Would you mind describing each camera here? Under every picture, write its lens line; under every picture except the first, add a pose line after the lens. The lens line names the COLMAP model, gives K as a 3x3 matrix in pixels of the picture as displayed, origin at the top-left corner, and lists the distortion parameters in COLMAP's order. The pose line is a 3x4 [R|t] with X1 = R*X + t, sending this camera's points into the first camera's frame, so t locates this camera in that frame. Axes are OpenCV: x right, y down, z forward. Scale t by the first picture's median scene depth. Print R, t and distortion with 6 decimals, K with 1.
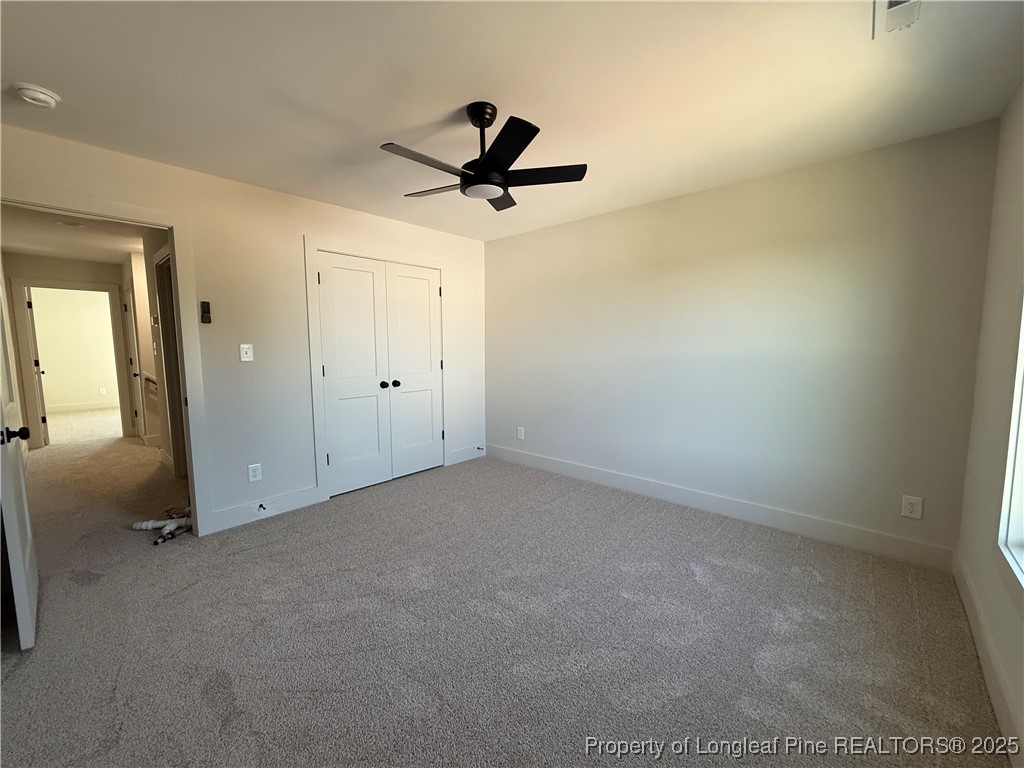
lens RADIAL K [[408.1, 0, 511.0], [0, 408.1, 384.5], [0, 0, 1]] dist [-0.000029, 0.000268]
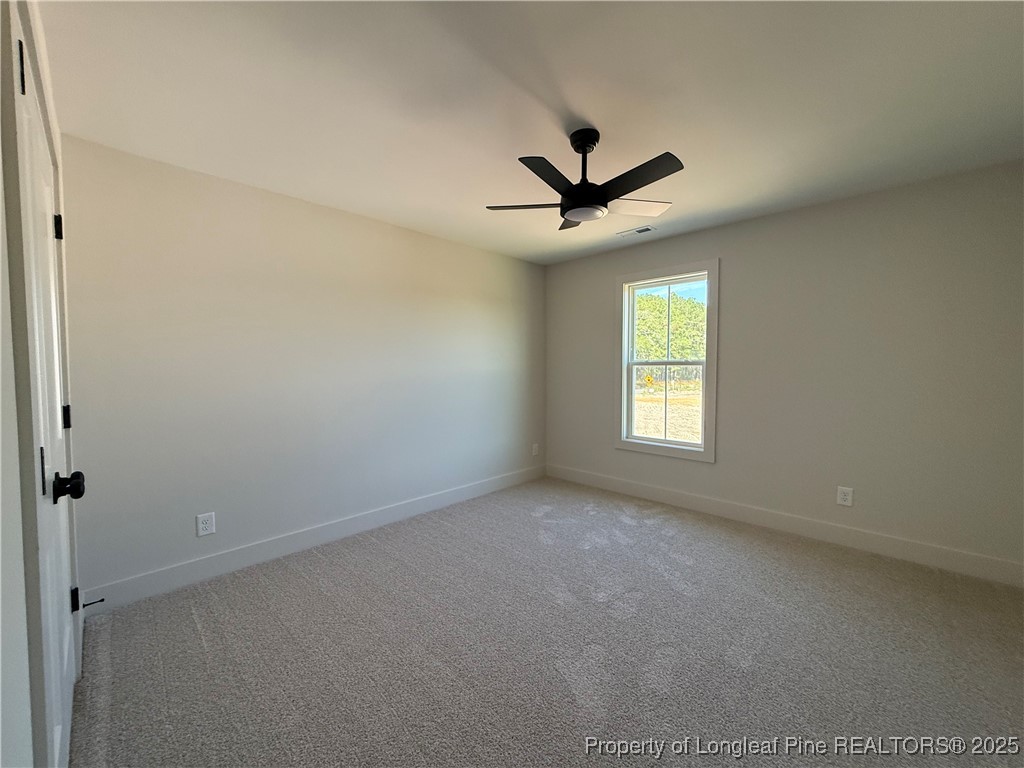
lens RADIAL K [[408.1, 0, 511.0], [0, 408.1, 384.5], [0, 0, 1]] dist [-0.000029, 0.000268]
pose [[0.032541, -0.040786, 0.998638, -0.985973], [0.094232, 0.994841, 0.037561, -0.100107], [-0.995018, 0.092882, 0.036217, 1.040717]]
